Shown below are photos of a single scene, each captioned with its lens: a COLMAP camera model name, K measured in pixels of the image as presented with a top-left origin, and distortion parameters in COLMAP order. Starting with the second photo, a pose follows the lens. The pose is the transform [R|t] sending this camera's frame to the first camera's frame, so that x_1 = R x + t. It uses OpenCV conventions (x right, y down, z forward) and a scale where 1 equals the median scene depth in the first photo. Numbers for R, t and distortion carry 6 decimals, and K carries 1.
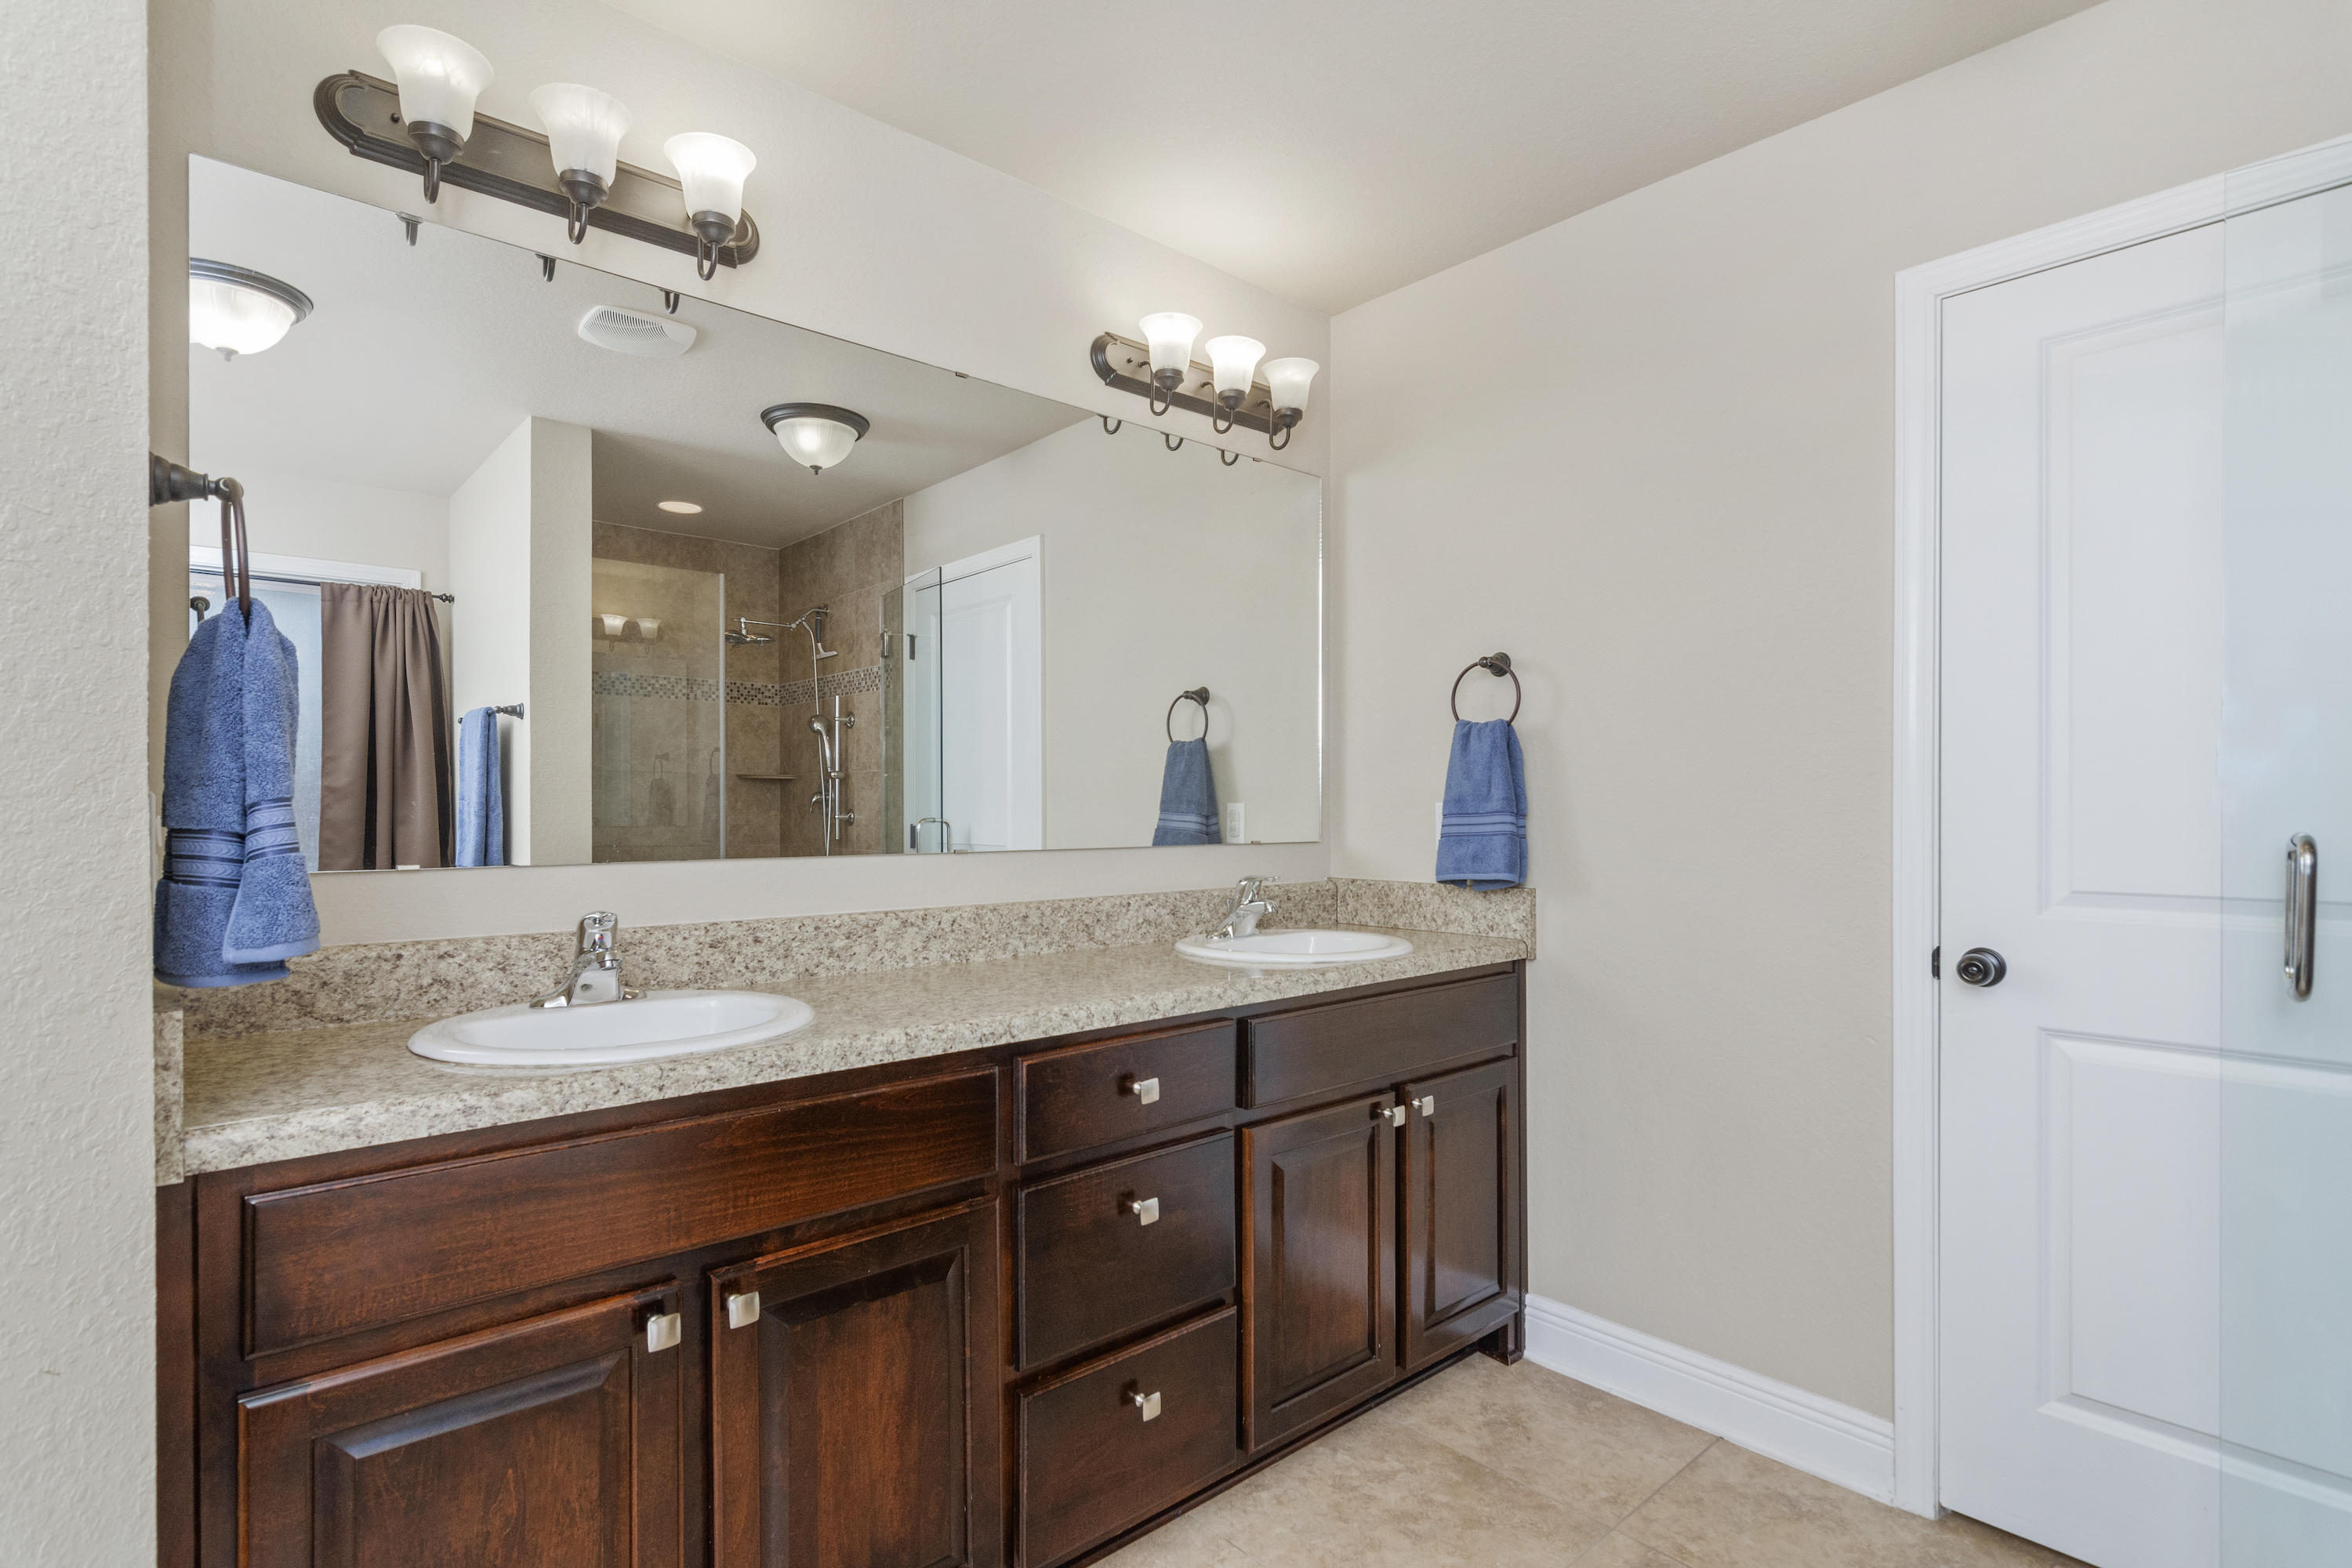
lens RADIAL K [[1130.3, 0, 1170.8], [0, 1130.3, 798.6], [0, 0, 1]] dist [-0.000246, 0.000406]
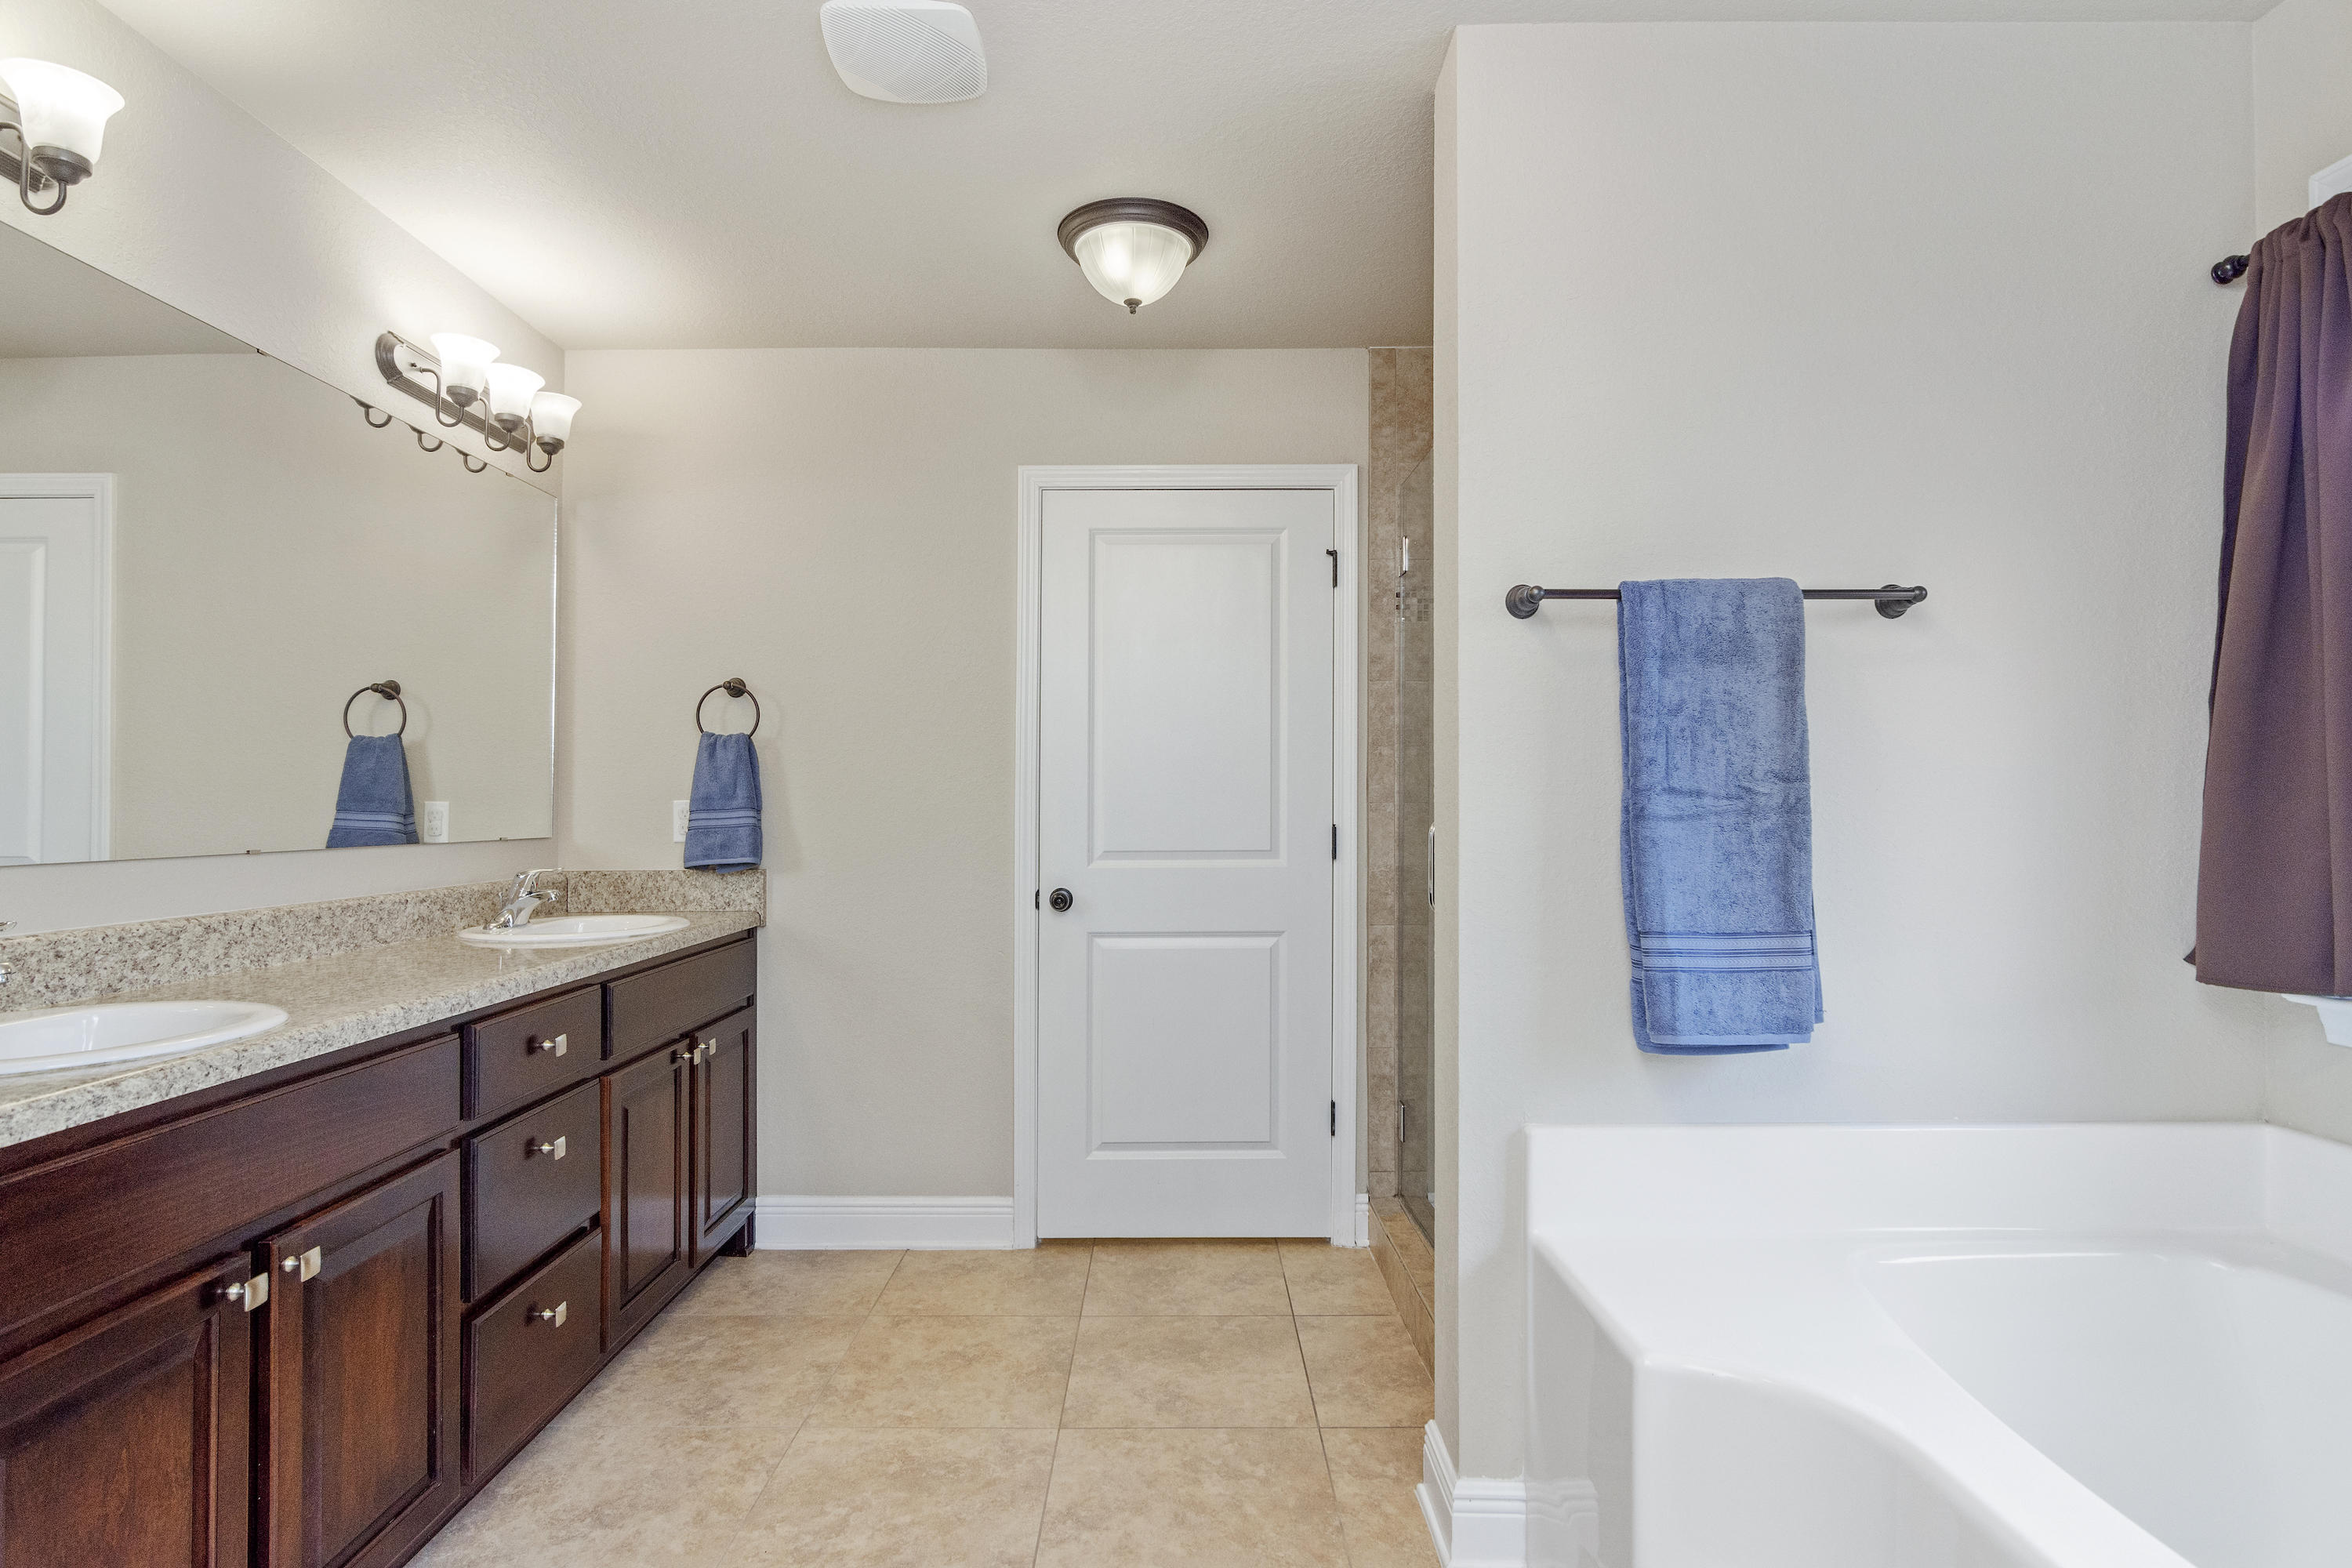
lens RADIAL K [[1144.4, 0, 1176.0], [0, 1144.4, 784.0], [0, 0, 1]] dist [-0.001110, 0.000113]
pose [[0.661993, 0.010206, 0.749440, -0.355547], [-0.000656, 0.999915, -0.013037, 0.001520], [-0.749509, 0.008138, 0.661944, -0.195647]]
